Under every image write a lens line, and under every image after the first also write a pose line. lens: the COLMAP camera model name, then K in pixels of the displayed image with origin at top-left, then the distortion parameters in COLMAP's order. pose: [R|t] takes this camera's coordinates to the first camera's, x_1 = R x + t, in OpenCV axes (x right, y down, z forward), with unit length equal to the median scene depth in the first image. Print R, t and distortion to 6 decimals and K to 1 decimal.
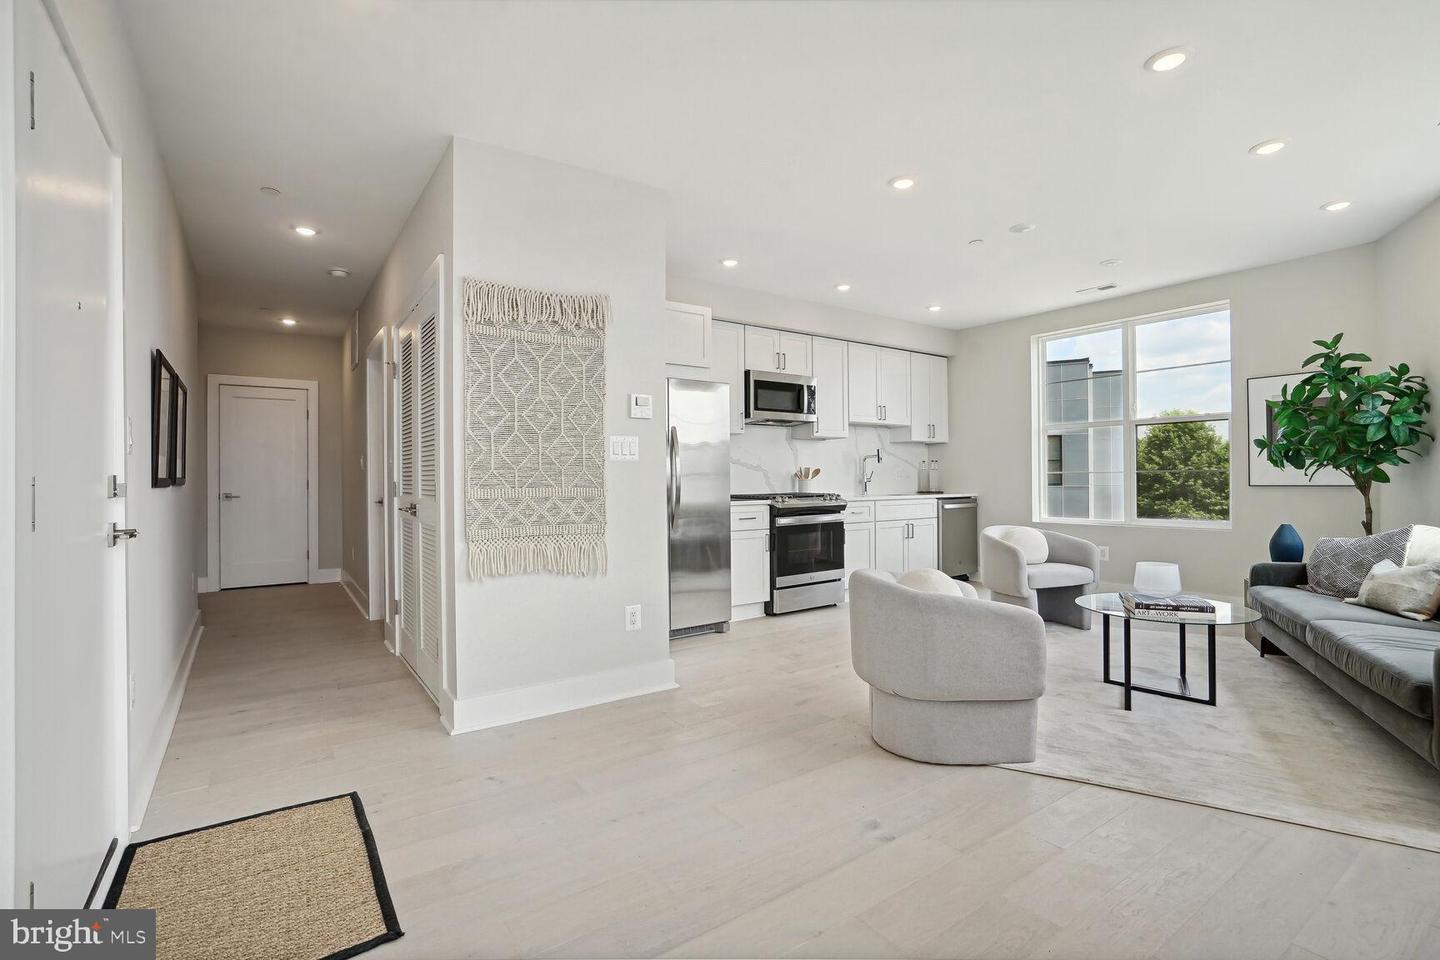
lens RADIAL K [[674.3, 0, 707.5], [0, 674.3, 481.9], [0, 0, 1]] dist [-0.023999, 0.014888]
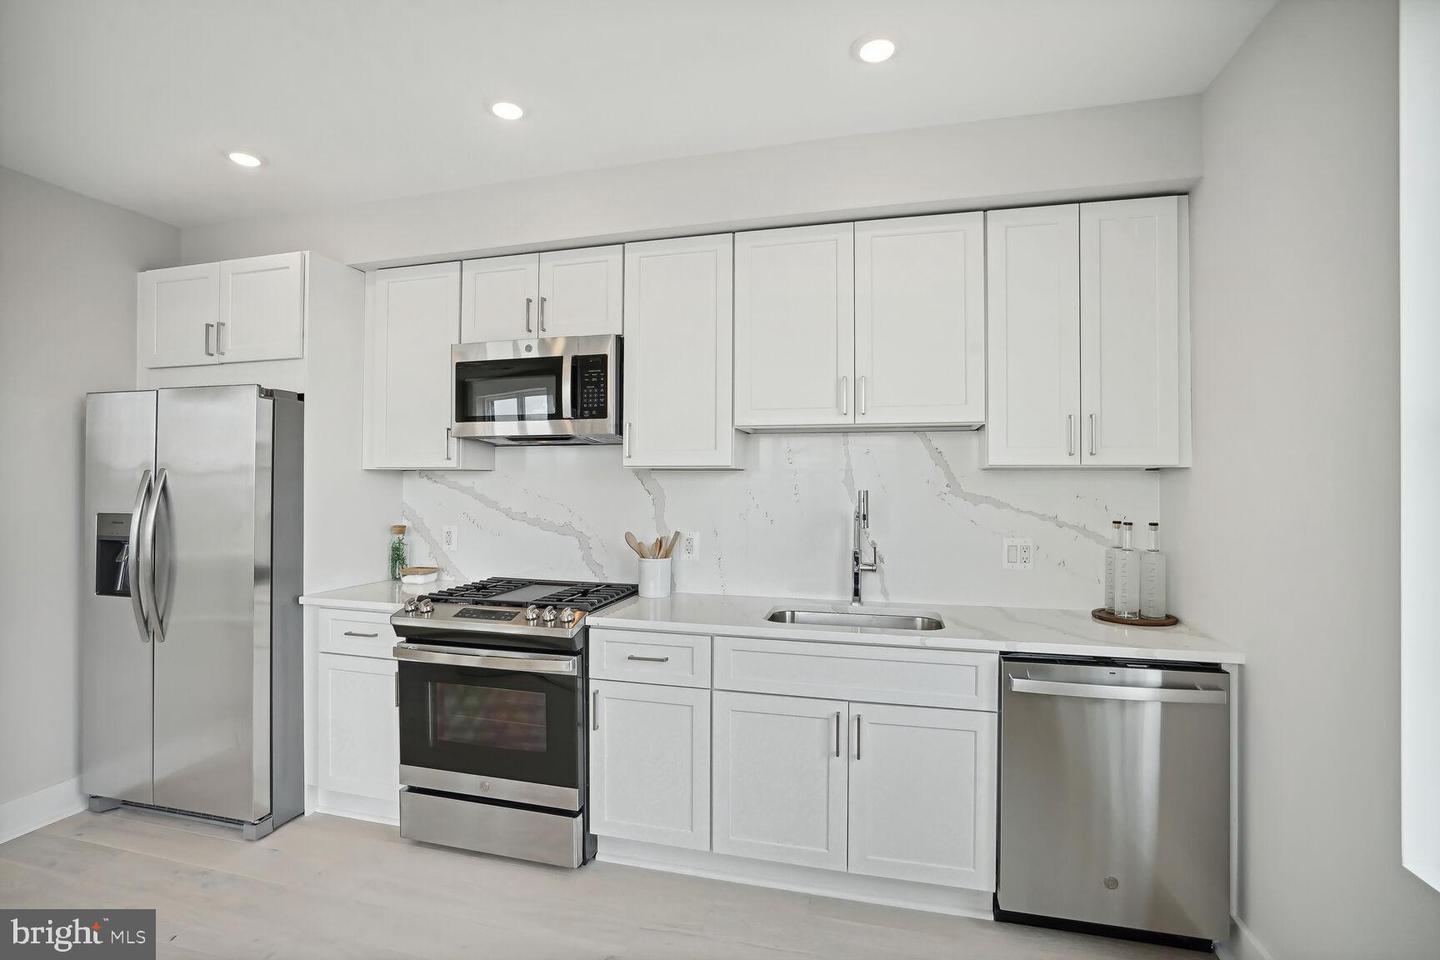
lens RADIAL K [[674.3, 0, 720.8], [0, 674.3, 477.1], [0, 0, 1]] dist [-0.023999, 0.014888]
pose [[0.646023, 0.005993, -0.763295, 0.646224], [-0.011196, 0.999936, -0.001625, -0.072222], [0.763236, 0.009596, 0.646048, 0.907689]]
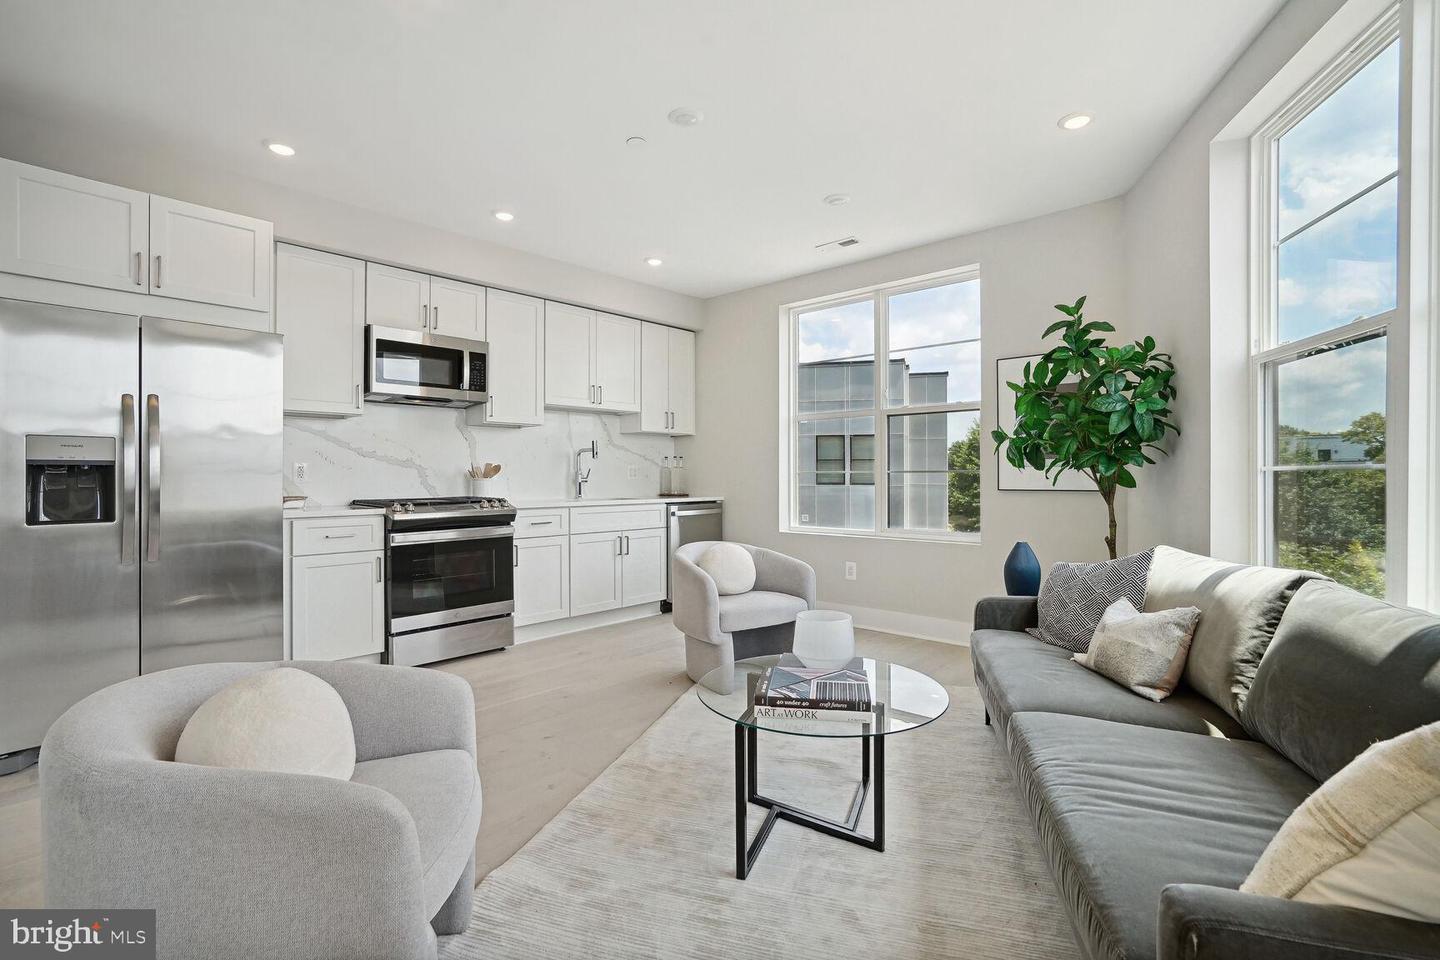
lens RADIAL K [[674.3, 0, 707.5], [0, 674.3, 481.9], [0, 0, 1]] dist [-0.023999, 0.014888]
pose [[0.979095, 0.003559, 0.203372, 0.293178], [-0.004519, 0.999981, 0.004259, -0.005850], [-0.203353, -0.005089, 0.979092, 0.263425]]
